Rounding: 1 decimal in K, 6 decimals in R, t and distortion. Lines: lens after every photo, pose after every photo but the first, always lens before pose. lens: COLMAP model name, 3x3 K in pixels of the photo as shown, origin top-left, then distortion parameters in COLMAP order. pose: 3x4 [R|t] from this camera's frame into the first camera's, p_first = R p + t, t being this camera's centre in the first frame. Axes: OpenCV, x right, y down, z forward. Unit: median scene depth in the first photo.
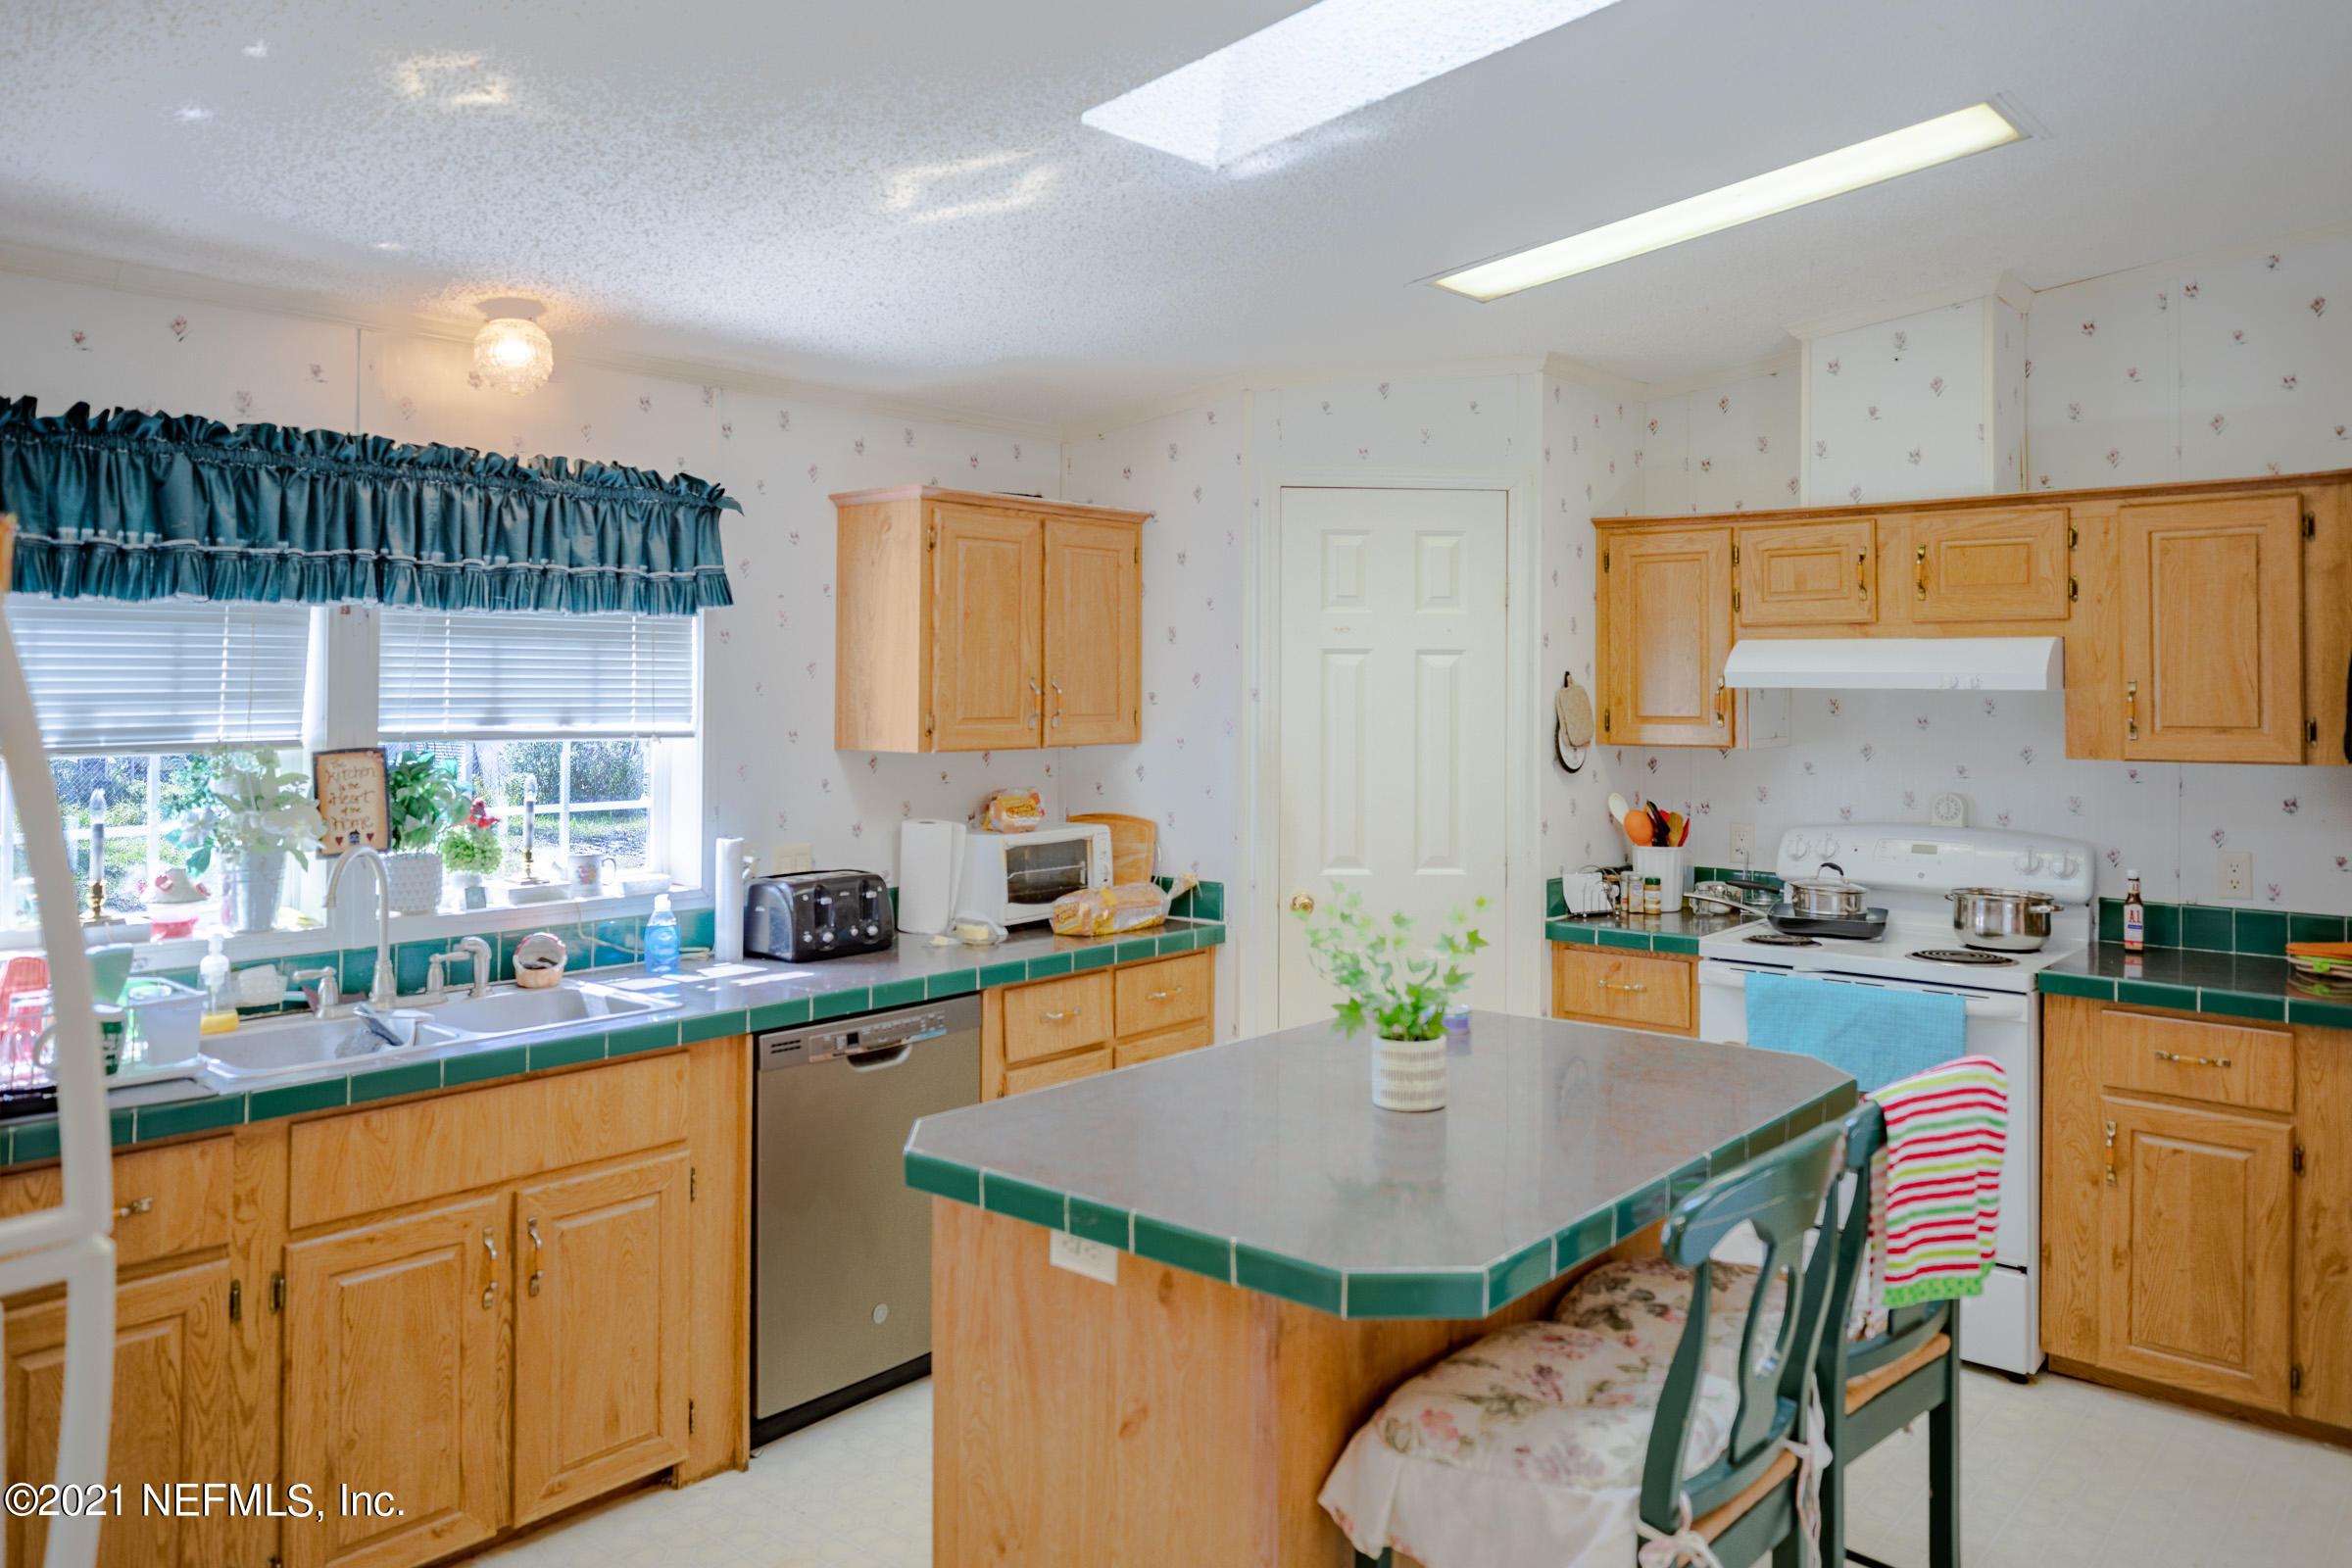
lens RADIAL K [[1647.5, 0, 1175.6], [0, 1647.5, 711.8], [0, 0, 1]] dist [-0.000686, 0.000402]
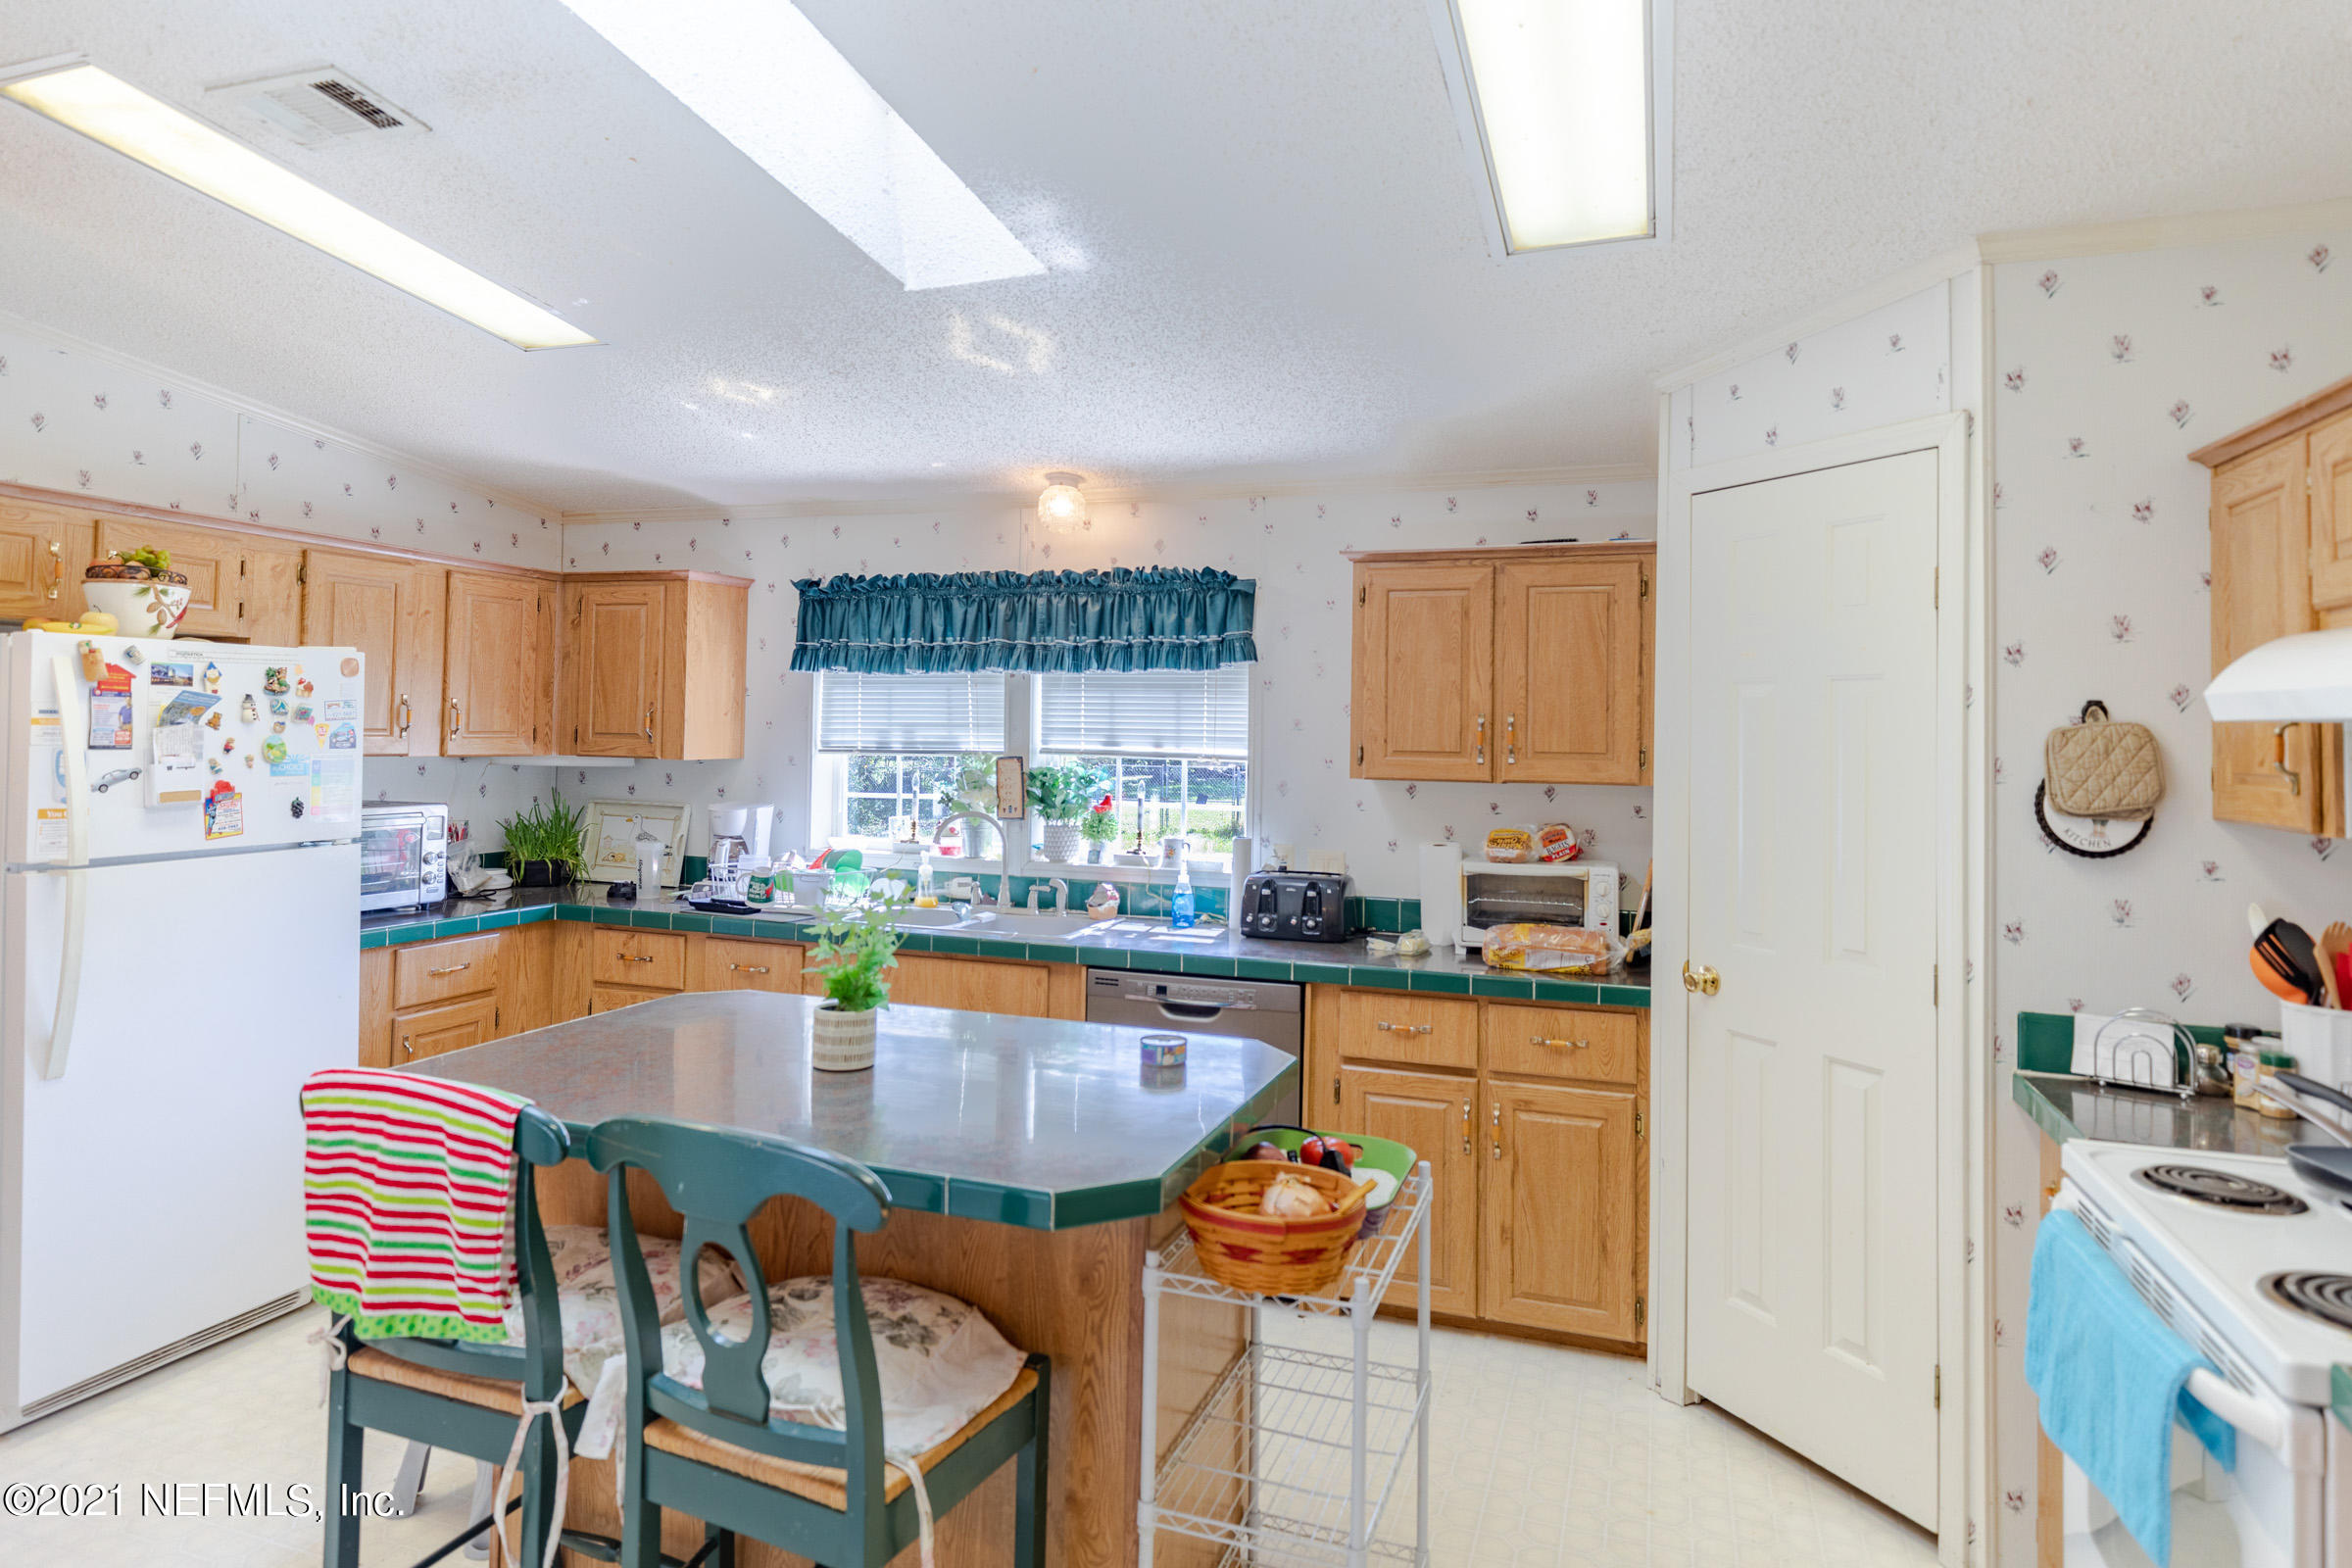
lens RADIAL K [[1332.7, 0, 1185.2], [0, 1332.7, 729.6], [0, 0, 1]] dist [-0.000564, -0.001080]
pose [[0.361372, 0.000695, -0.932422, 0.765171], [-0.029599, 0.999504, -0.010726, 0.003820], [0.931952, 0.031475, 0.361213, 0.611884]]
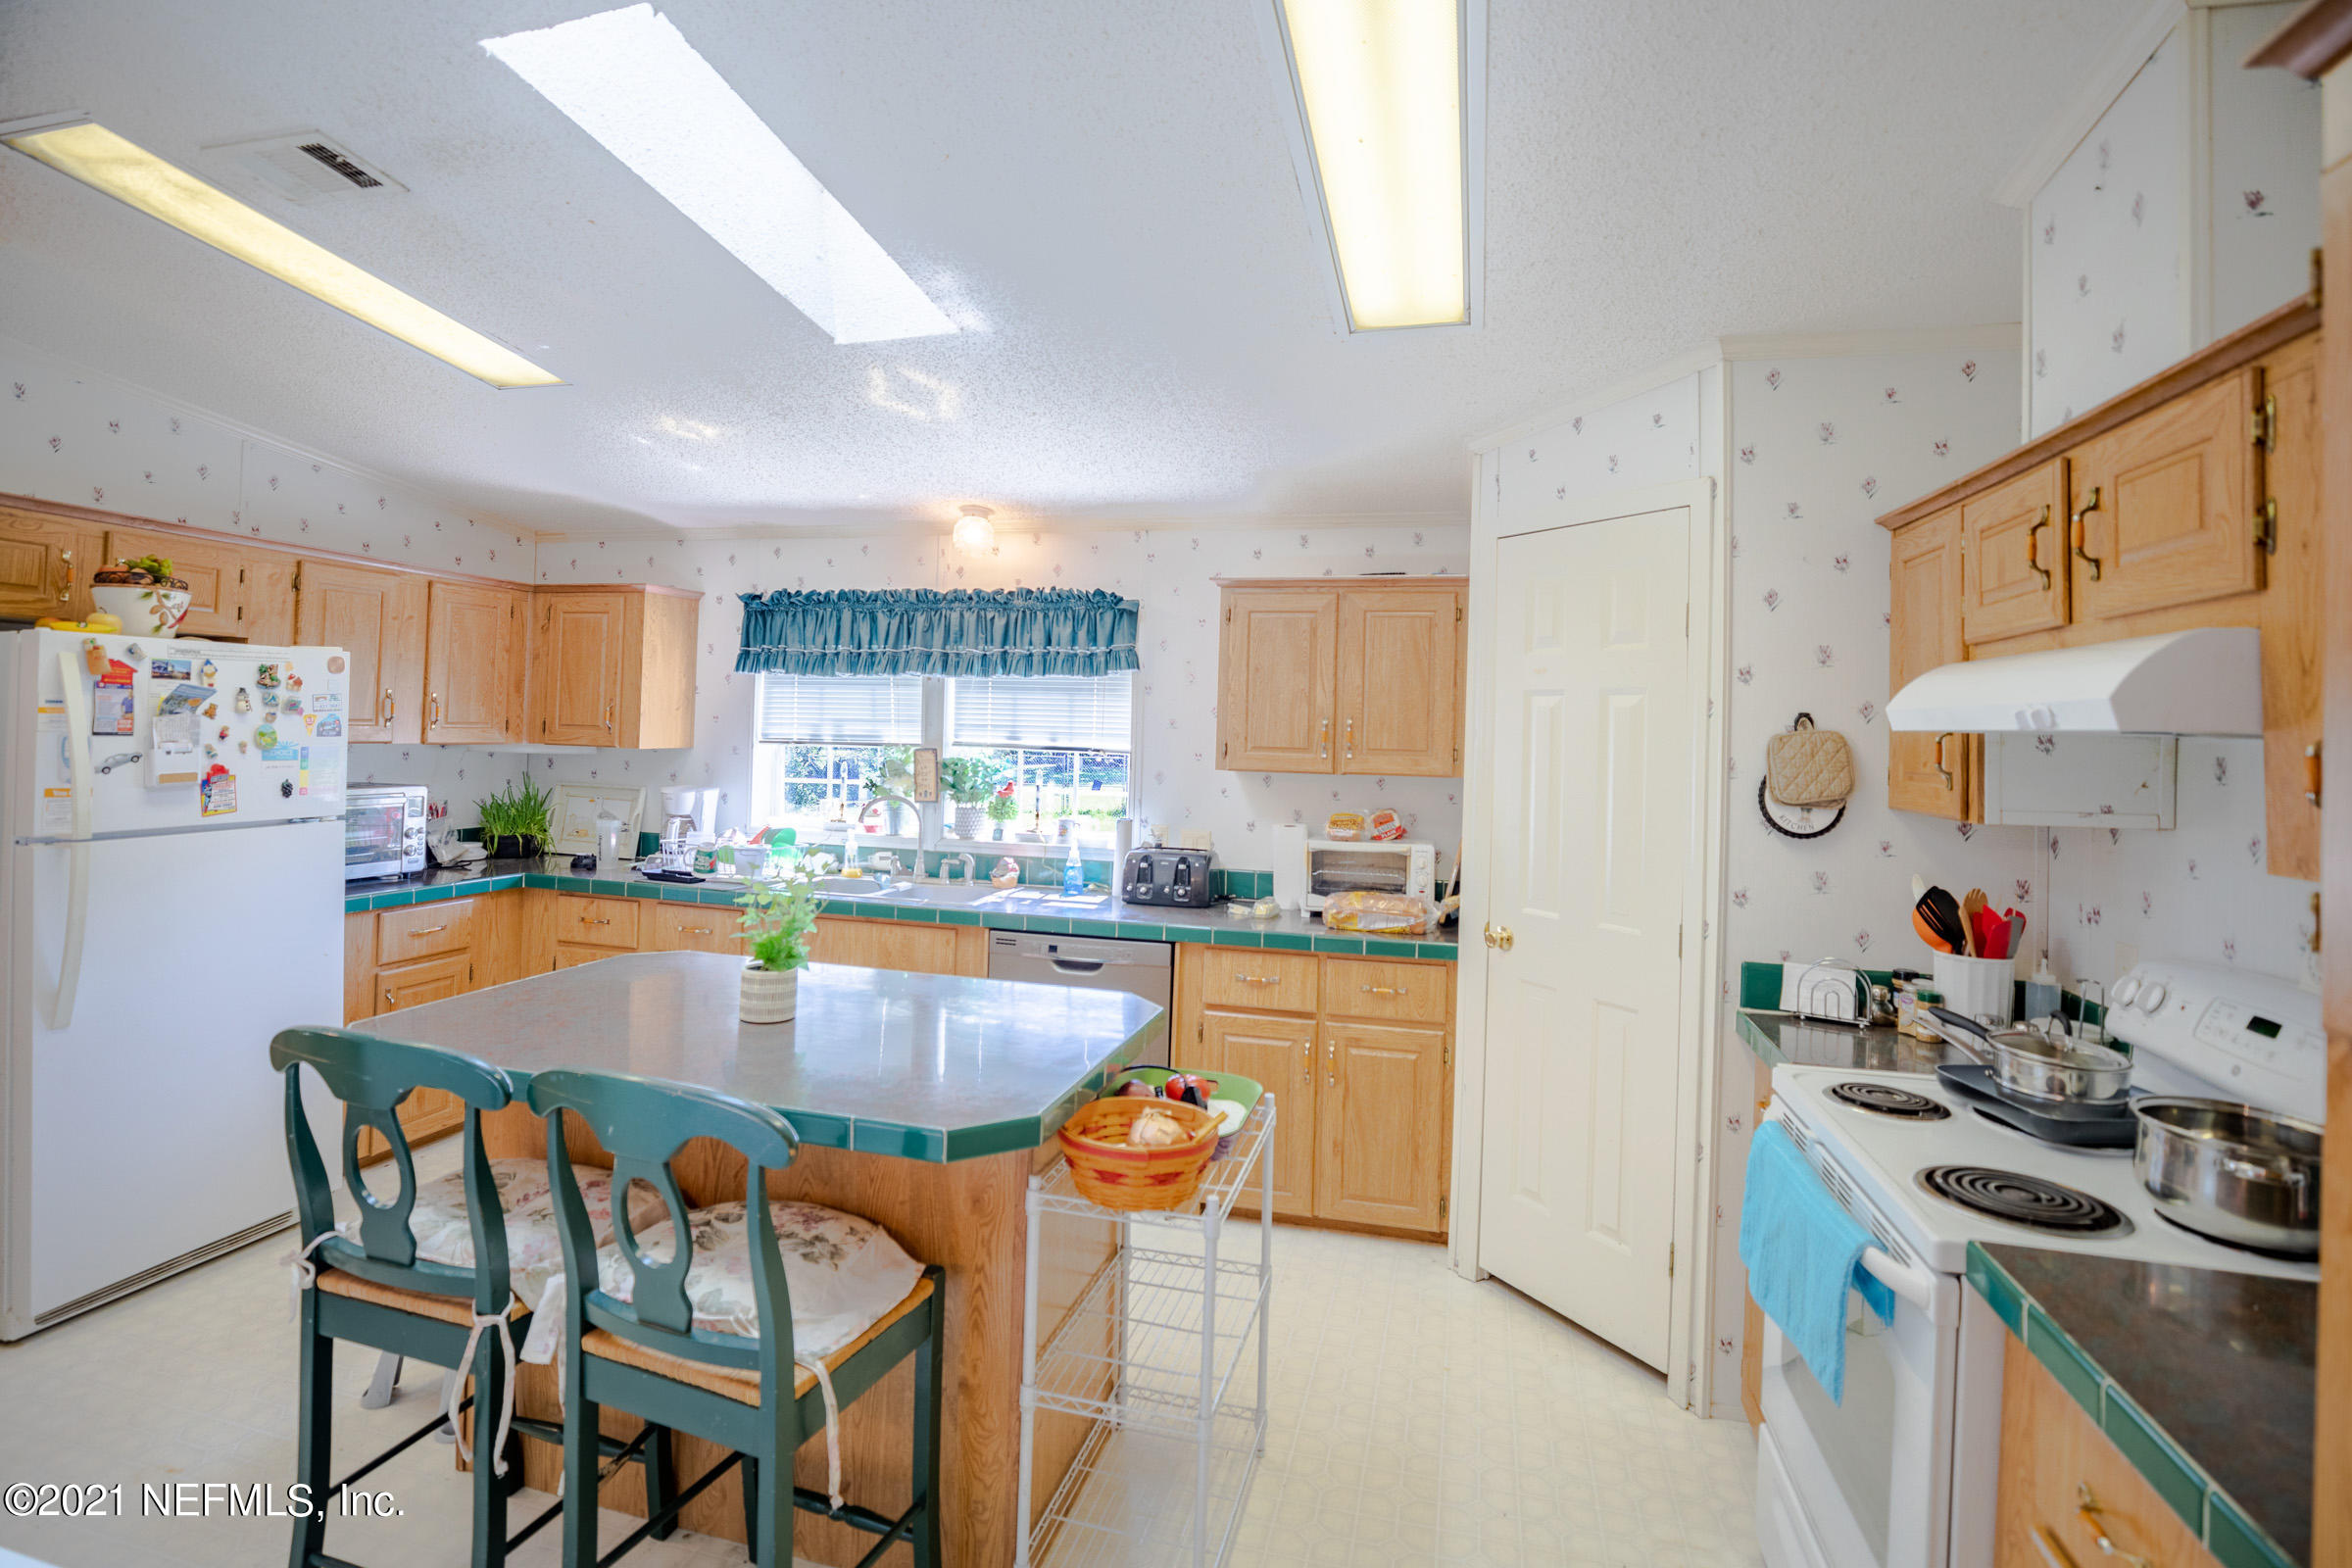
lens RADIAL K [[1115.7, 0, 1176.6], [0, 1115.7, 745.7], [0, 0, 1]] dist [-0.059419, 0.016209]
pose [[0.437539, 0.020637, -0.898962, 0.753422], [-0.039899, 0.999198, 0.003518, 0.002457], [0.898314, 0.034328, 0.438012, 0.623366]]
